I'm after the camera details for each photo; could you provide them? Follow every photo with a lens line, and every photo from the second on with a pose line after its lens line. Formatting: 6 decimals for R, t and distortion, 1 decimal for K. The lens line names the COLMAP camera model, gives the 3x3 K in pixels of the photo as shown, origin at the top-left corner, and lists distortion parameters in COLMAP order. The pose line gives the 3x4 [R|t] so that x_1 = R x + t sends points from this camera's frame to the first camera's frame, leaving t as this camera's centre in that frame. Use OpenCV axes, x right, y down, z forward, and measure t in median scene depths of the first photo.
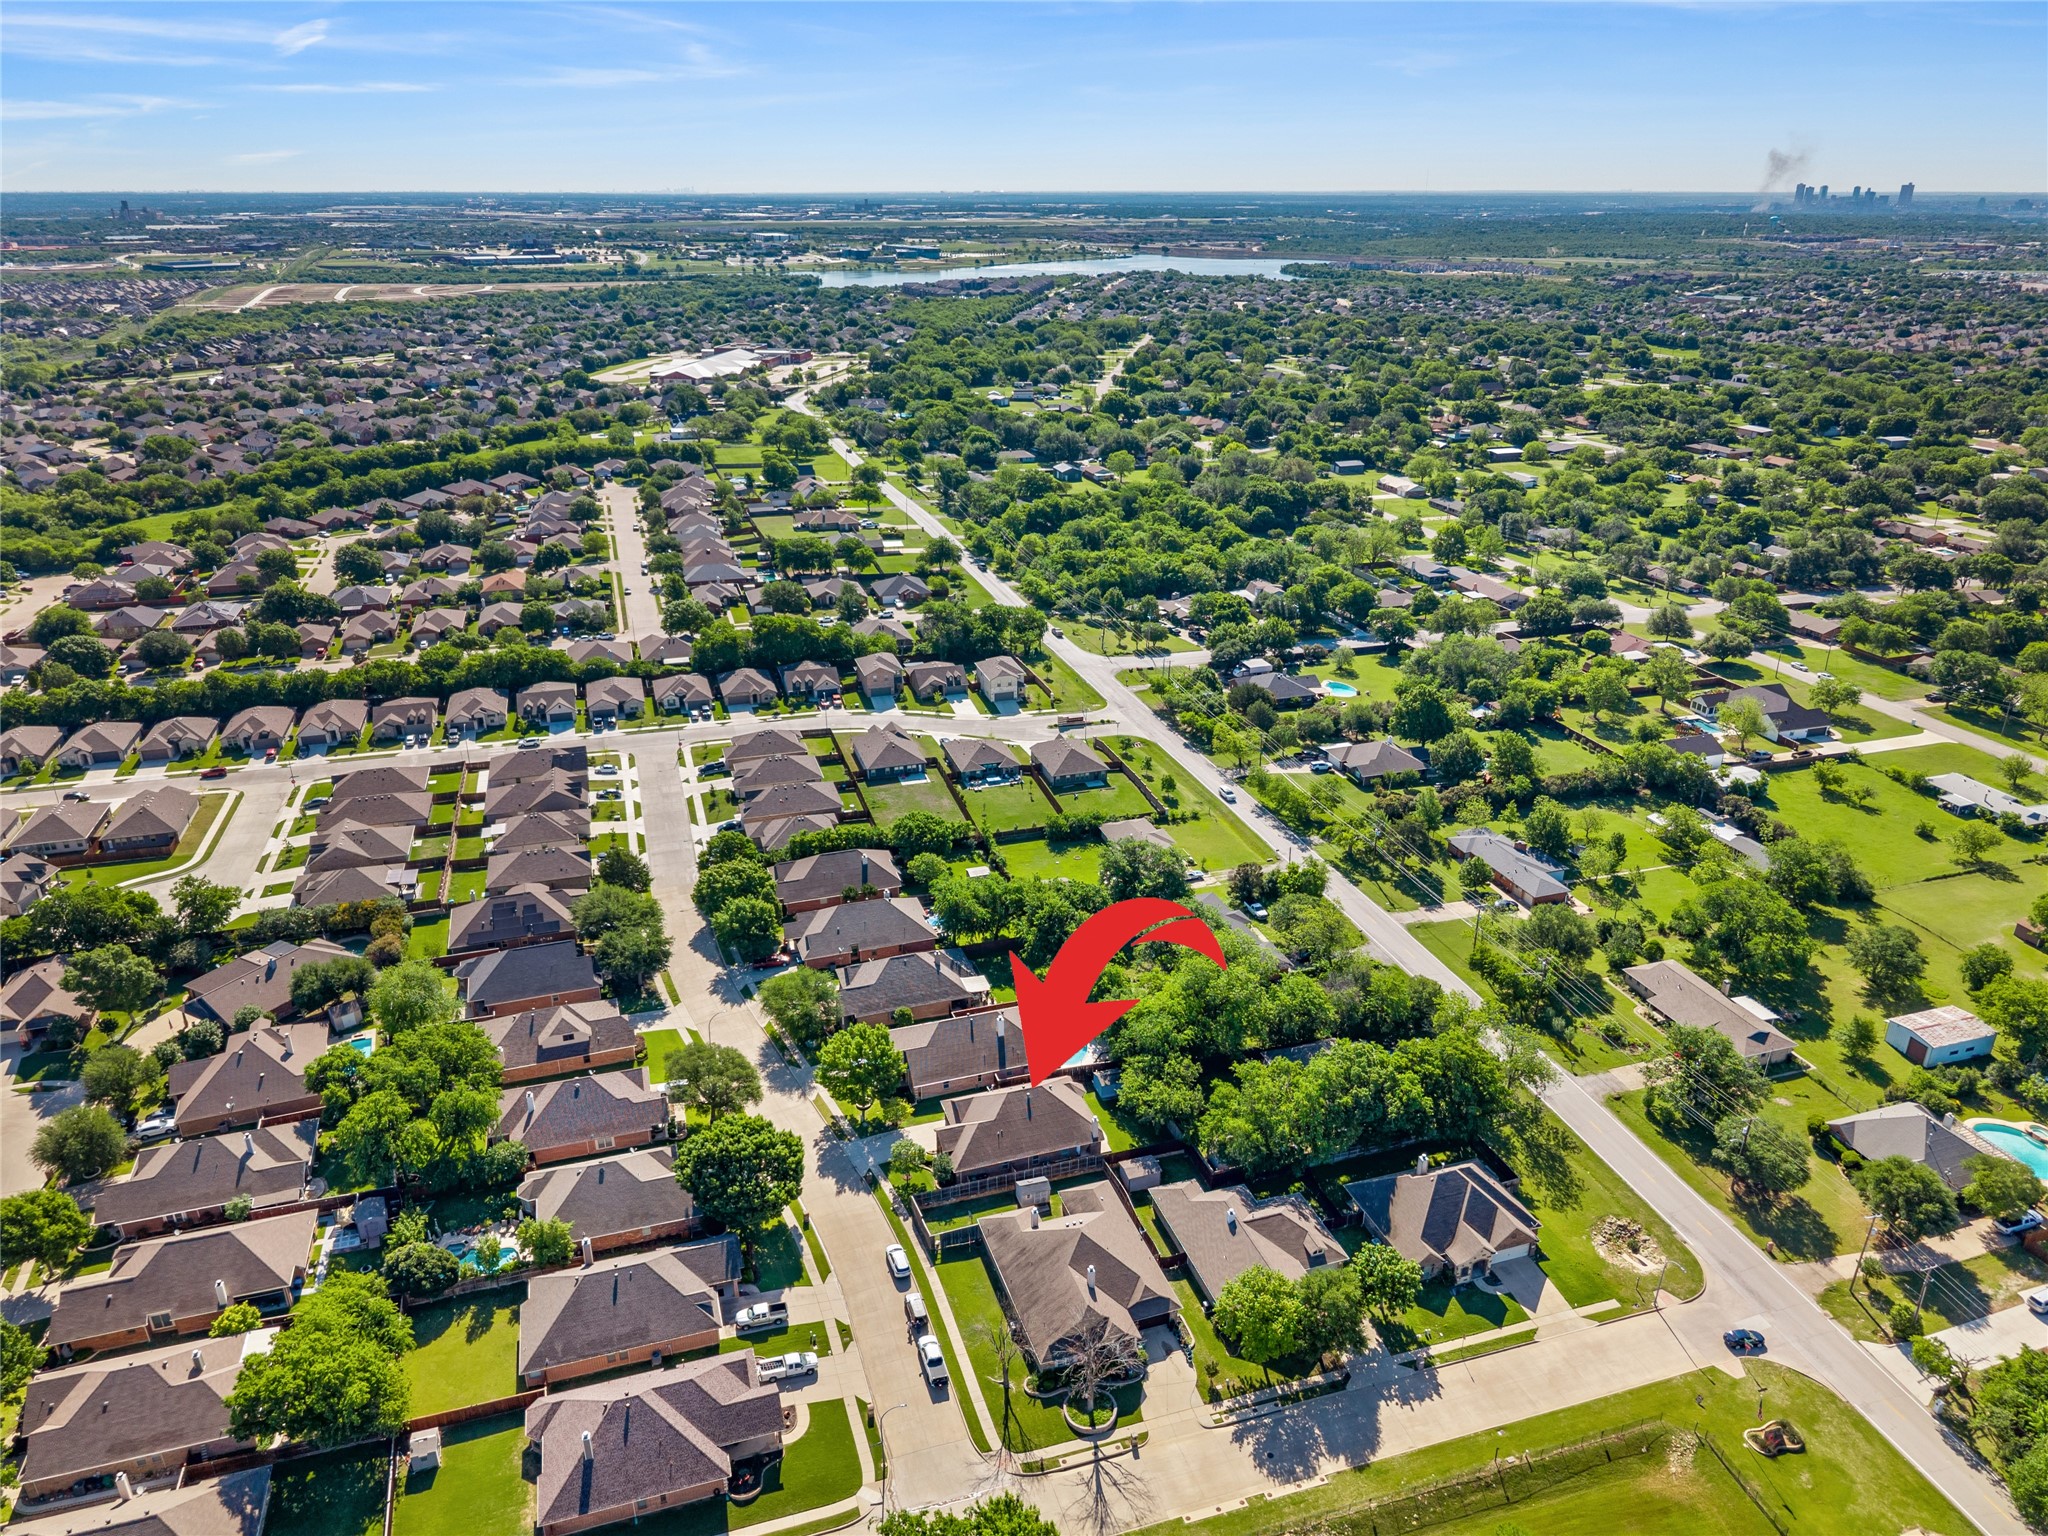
lens RADIAL K [[1381.5, 0, 1025.2], [0, 1381.5, 767.6], [0, 0, 1]] dist [0.010660, -0.007723]
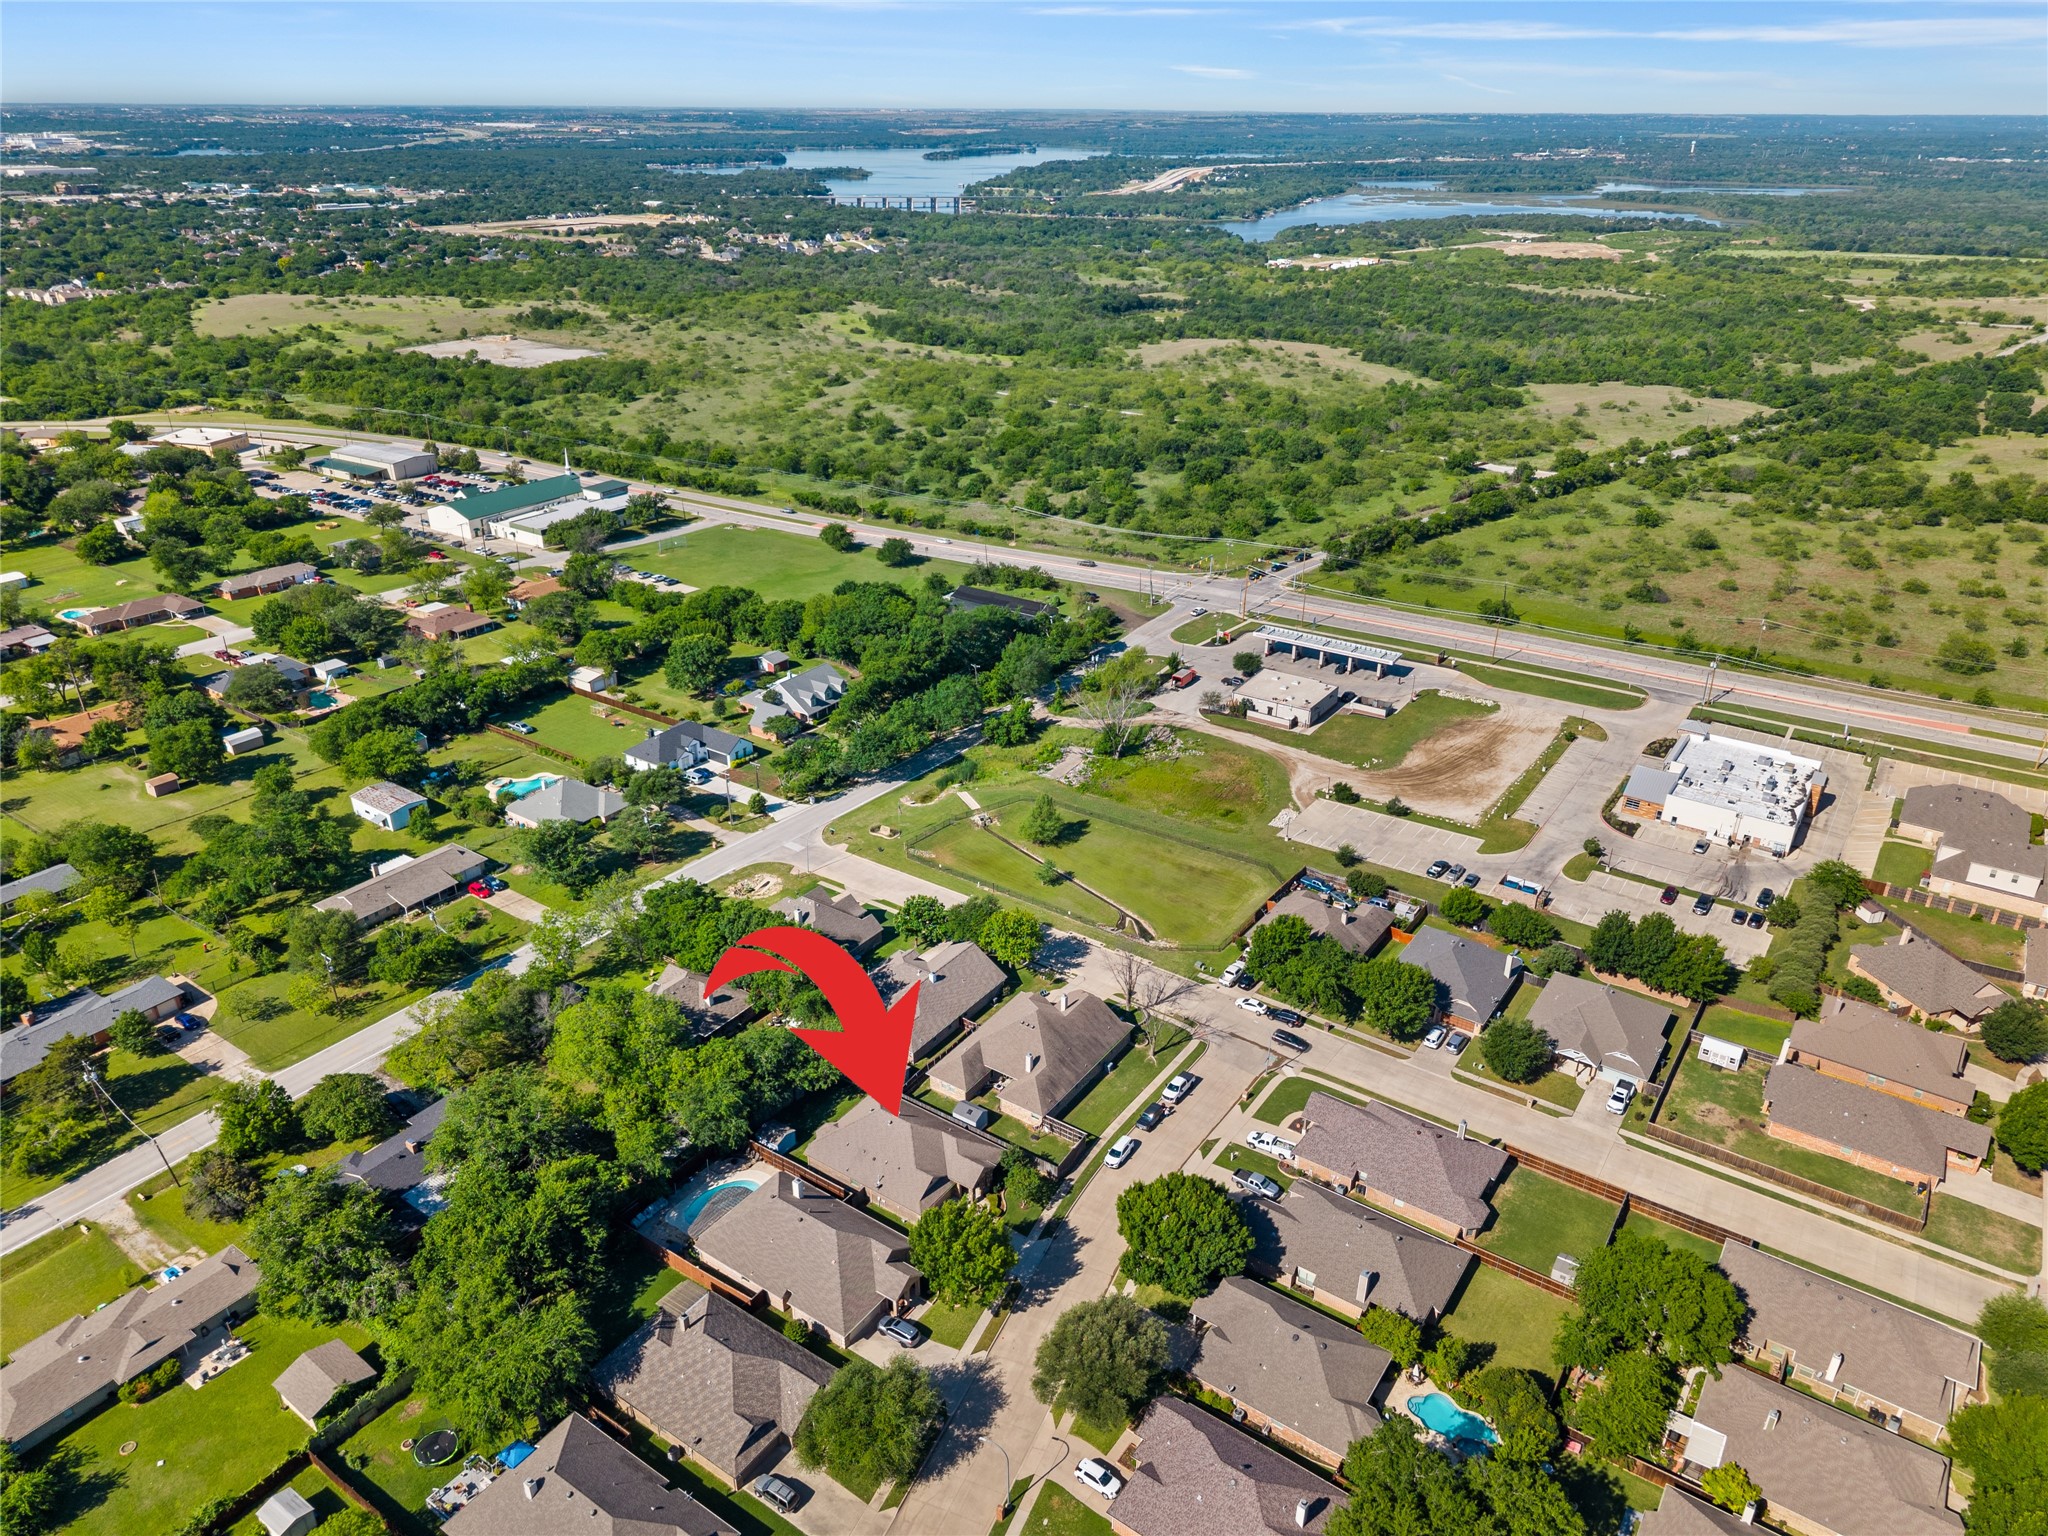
lens RADIAL K [[1381.5, 0, 1022.4], [0, 1381.5, 766.8], [0, 0, 1]] dist [0.010660, -0.007723]
pose [[-0.610076, -0.339197, 0.716068, -0.780687], [0.303400, 0.734850, 0.606584, -0.576082], [-0.731954, 0.587317, -0.345402, 1.394843]]
